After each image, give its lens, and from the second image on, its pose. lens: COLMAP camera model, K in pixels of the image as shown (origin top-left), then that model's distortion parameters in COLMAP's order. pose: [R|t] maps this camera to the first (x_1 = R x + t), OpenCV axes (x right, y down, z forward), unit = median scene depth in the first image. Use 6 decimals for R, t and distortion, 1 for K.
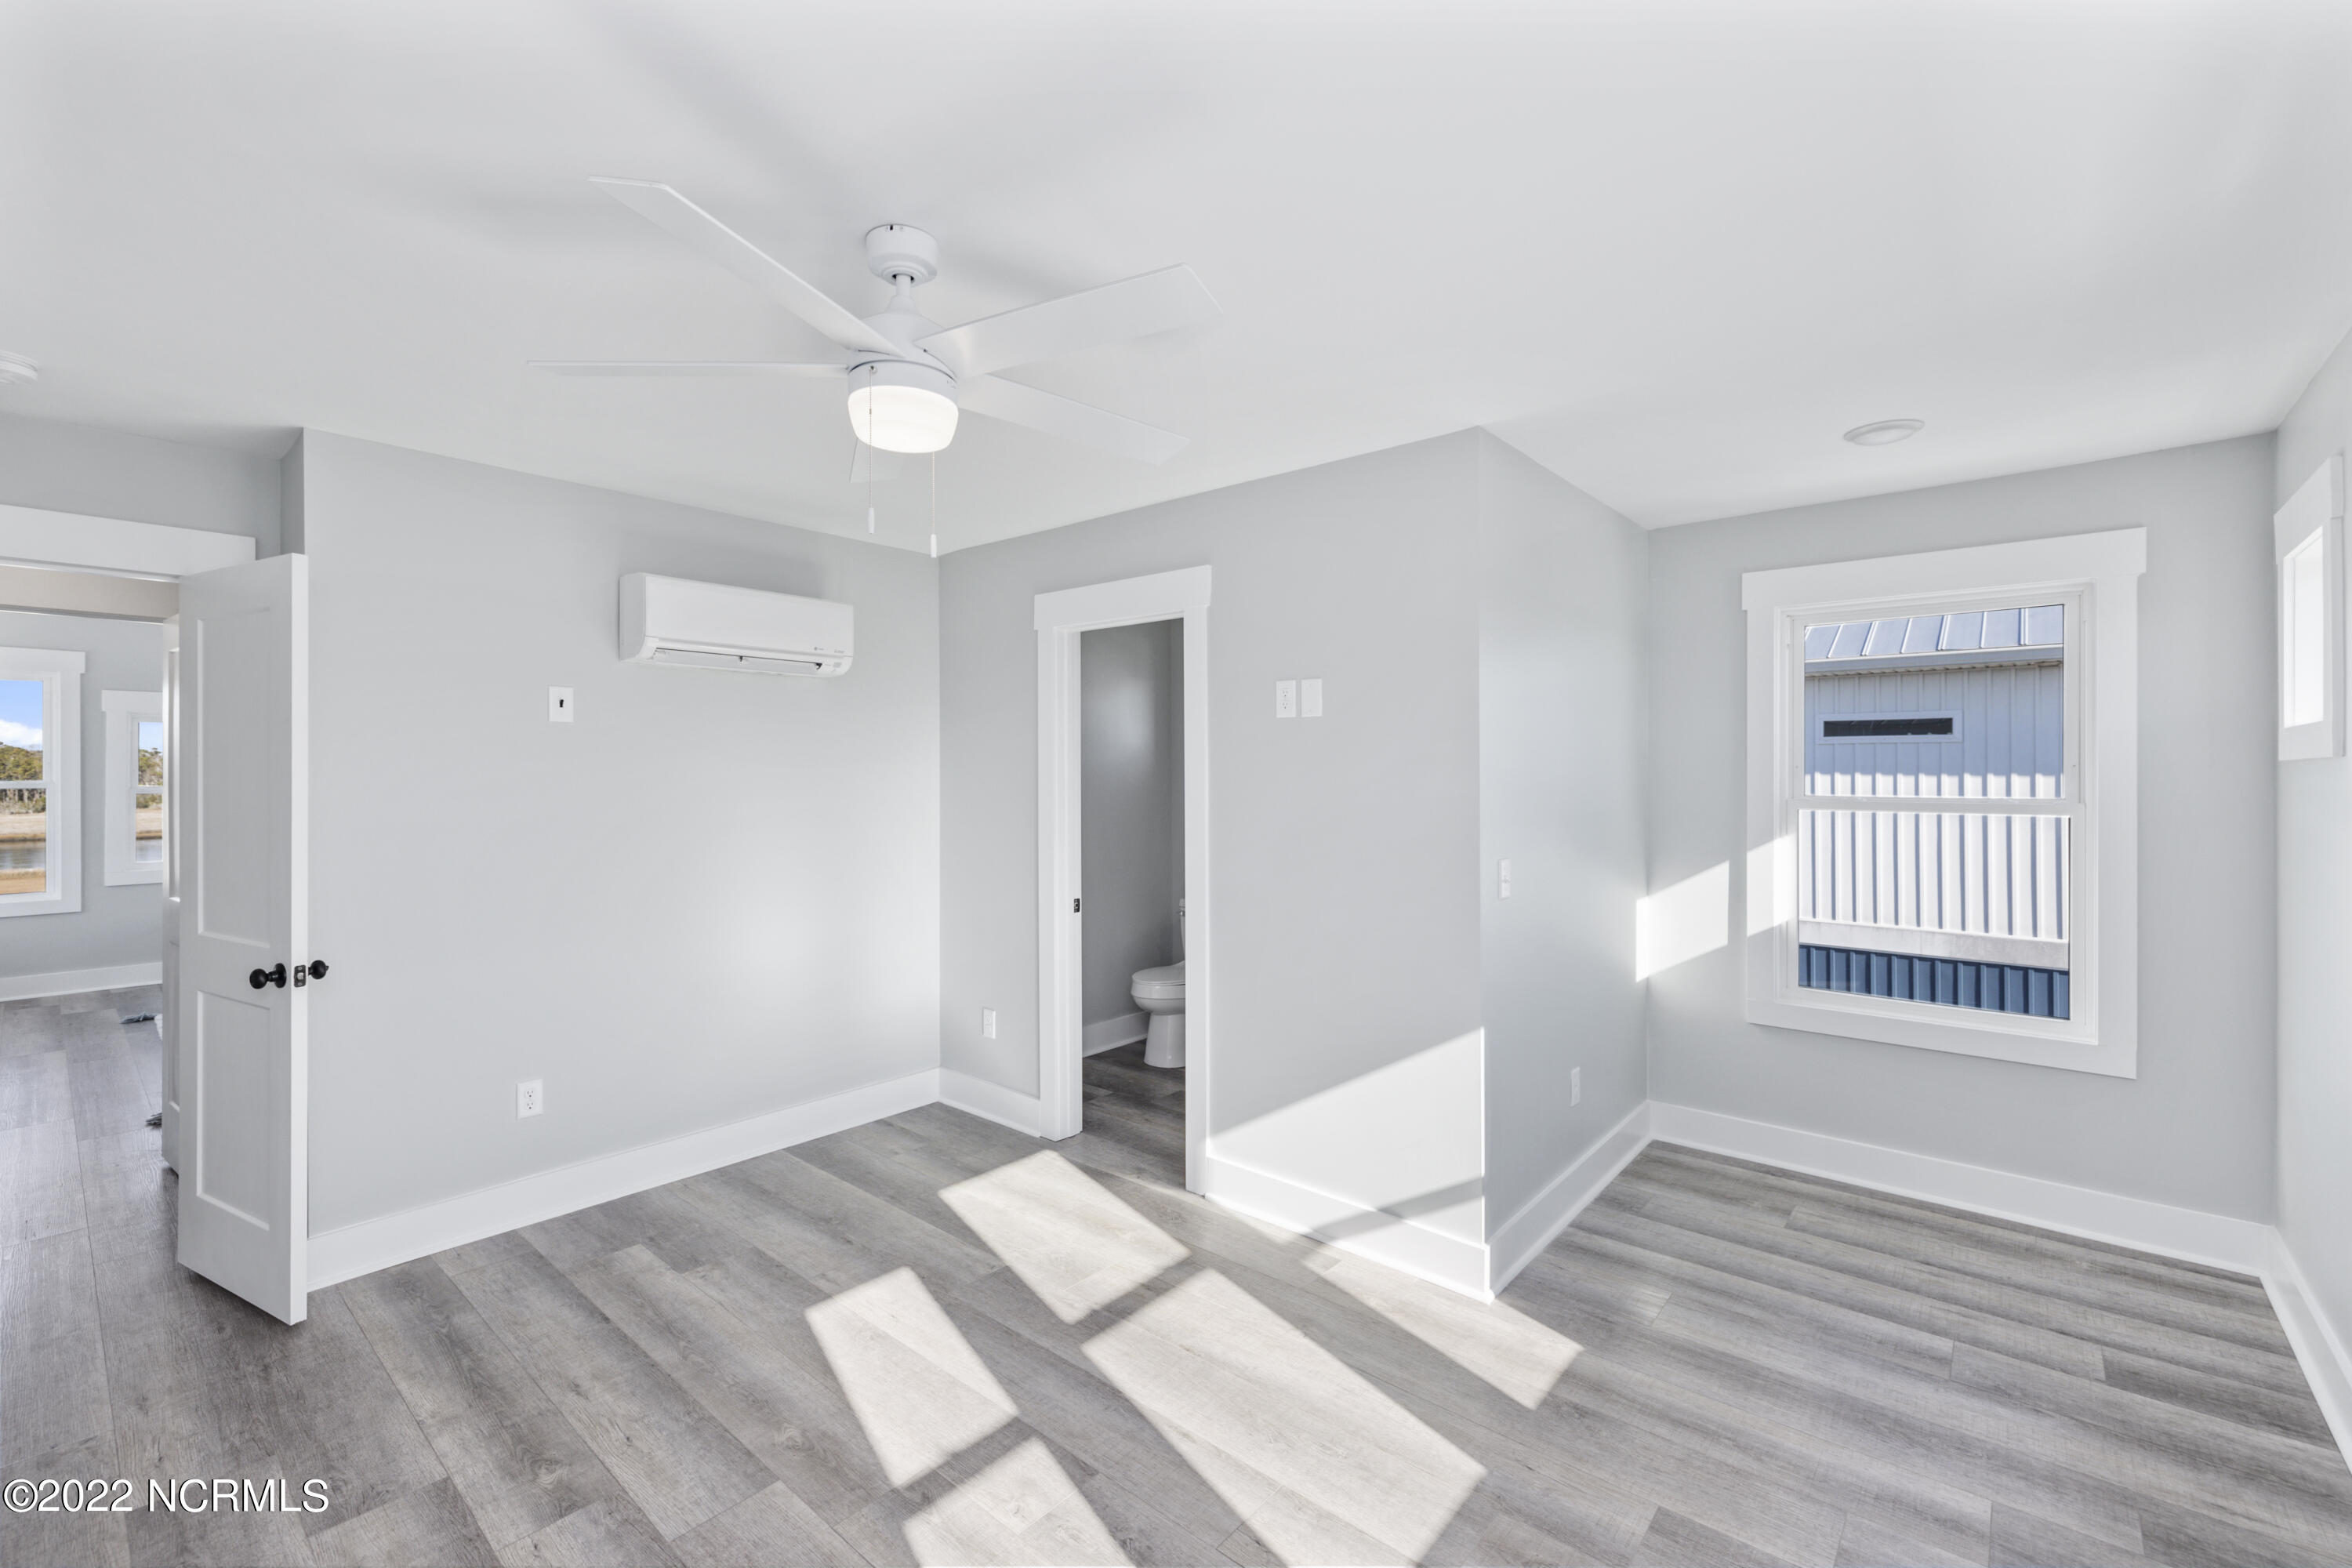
lens RADIAL K [[1011.6, 0, 1143.5], [0, 1011.6, 754.9], [0, 0, 1]] dist [0.004775, 0.000541]
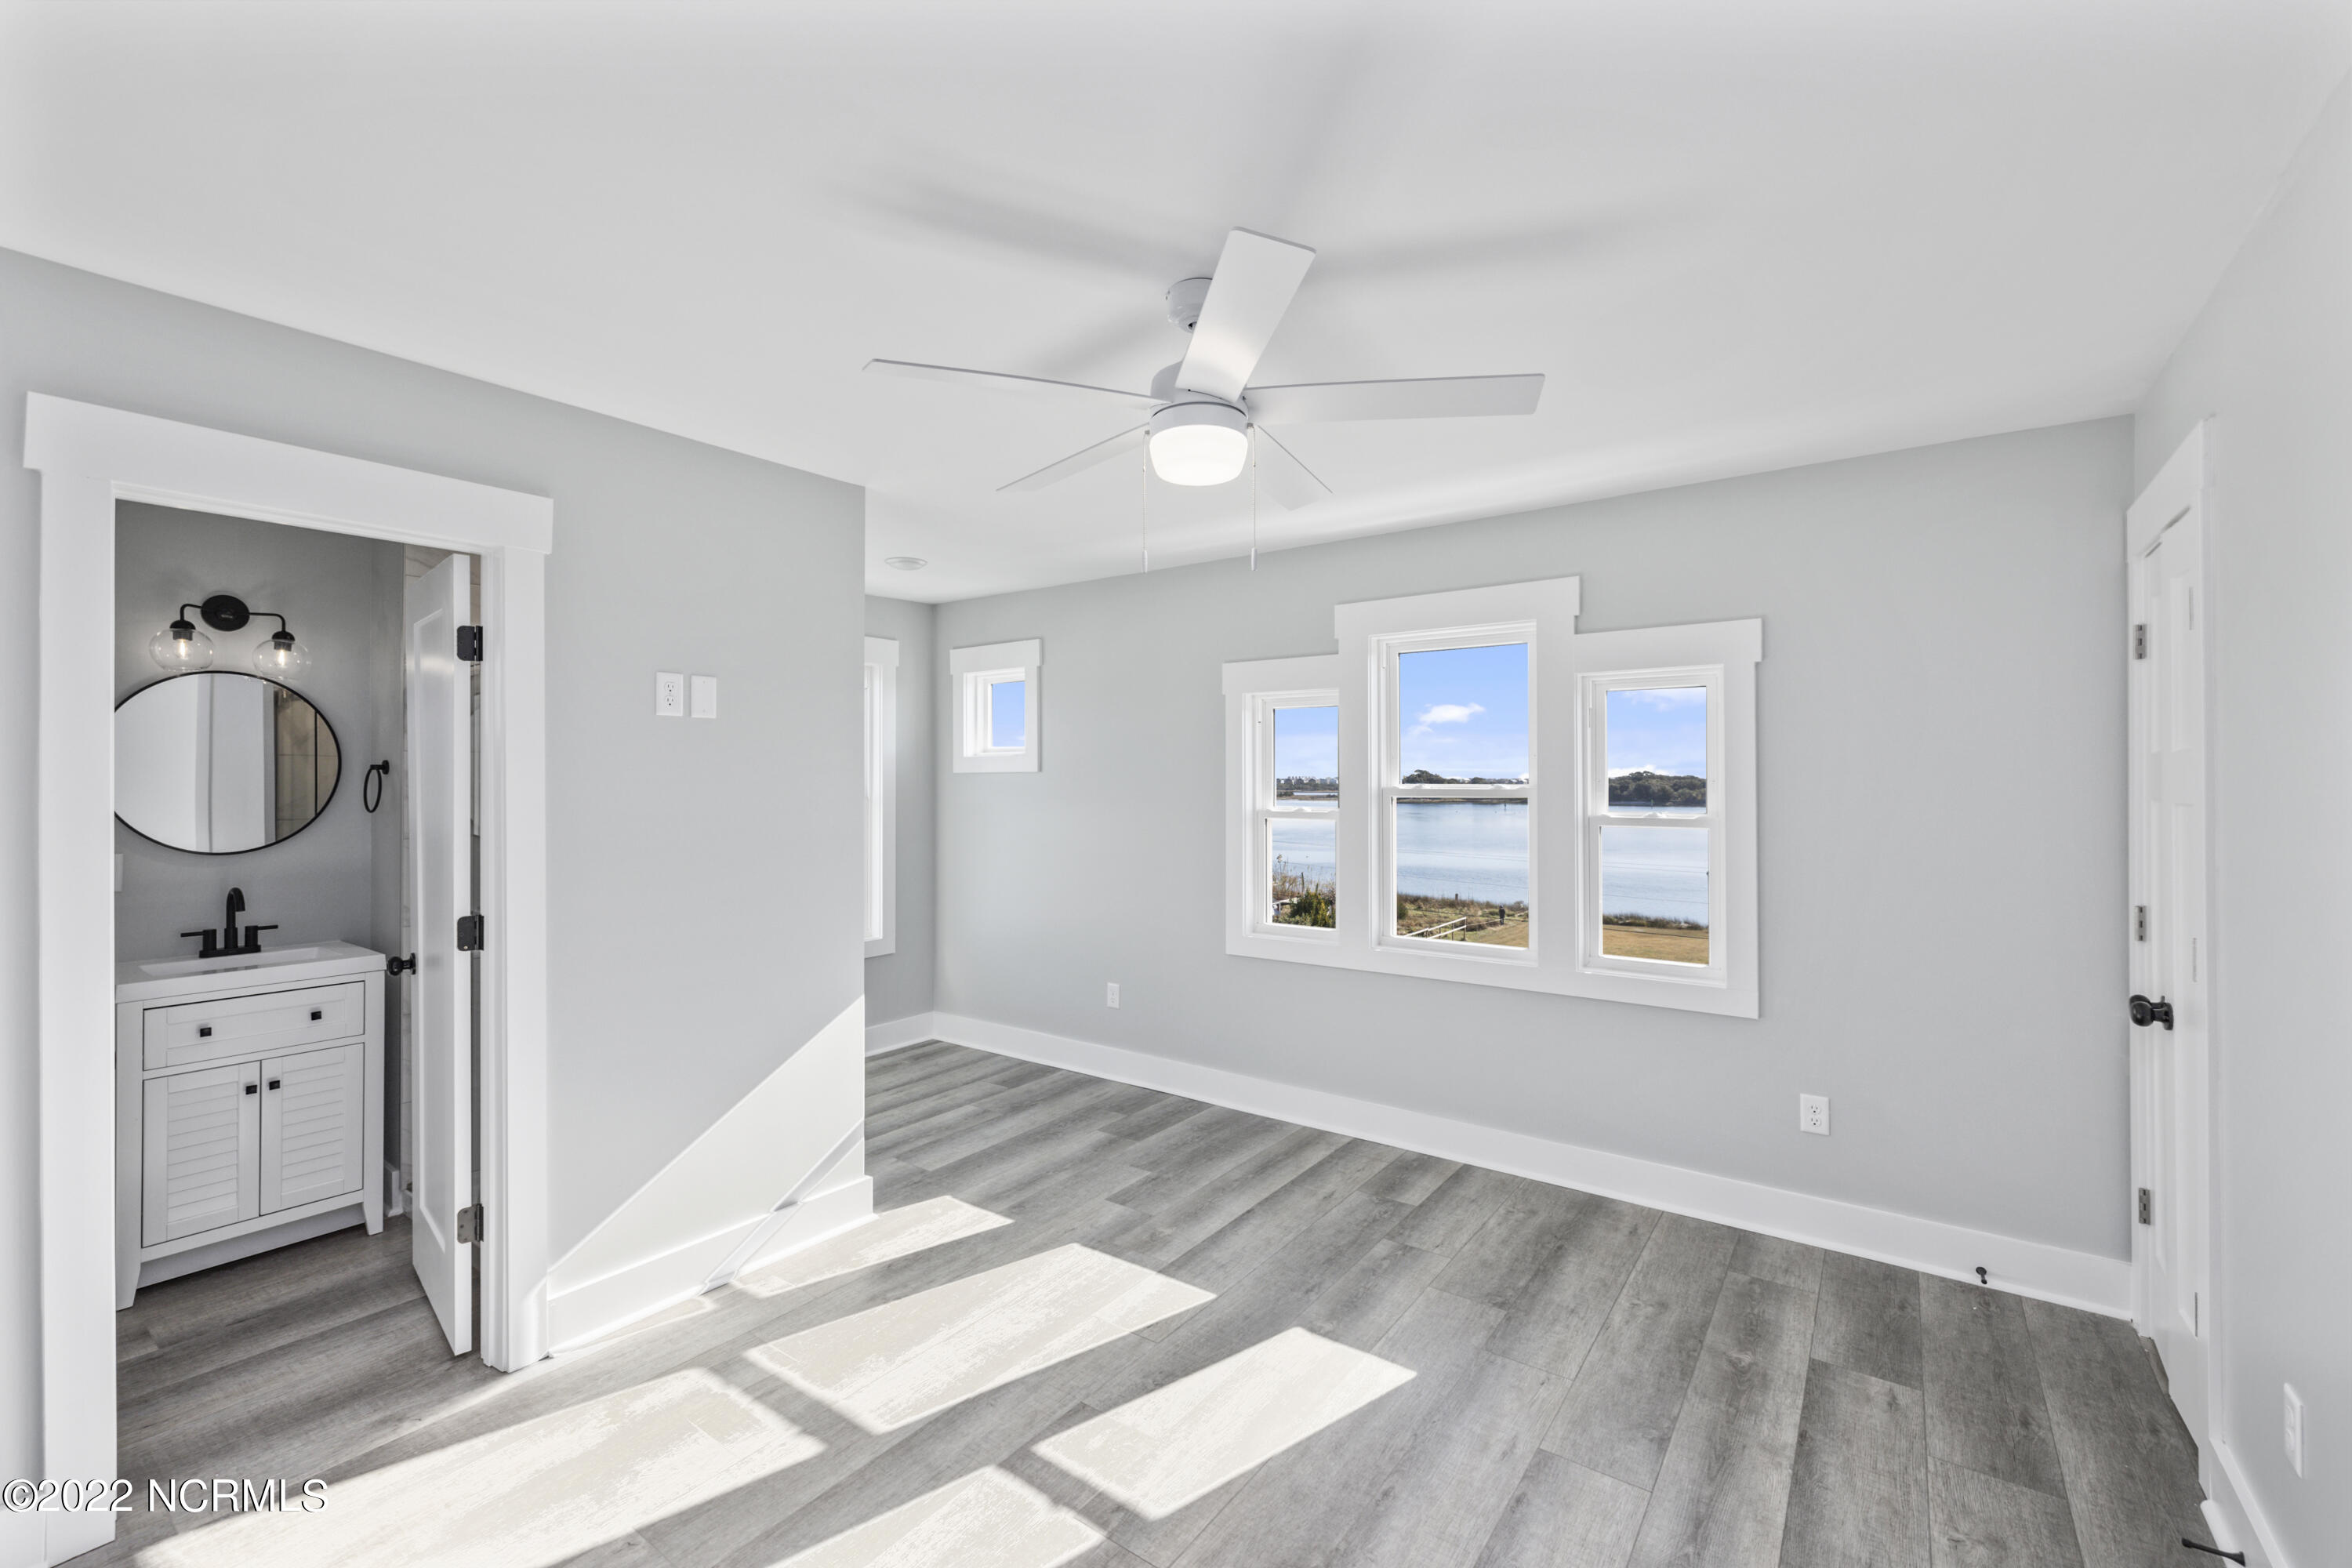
lens RADIAL K [[1009.6, 0, 1149.8], [0, 1009.6, 802.3], [0, 0, 1]] dist [-0.002260, -0.000153]
pose [[-0.100045, -0.019698, 0.994788, -0.923363], [-0.010960, 0.999765, 0.018694, 0.018457], [-0.994923, -0.009032, -0.100238, 0.838833]]
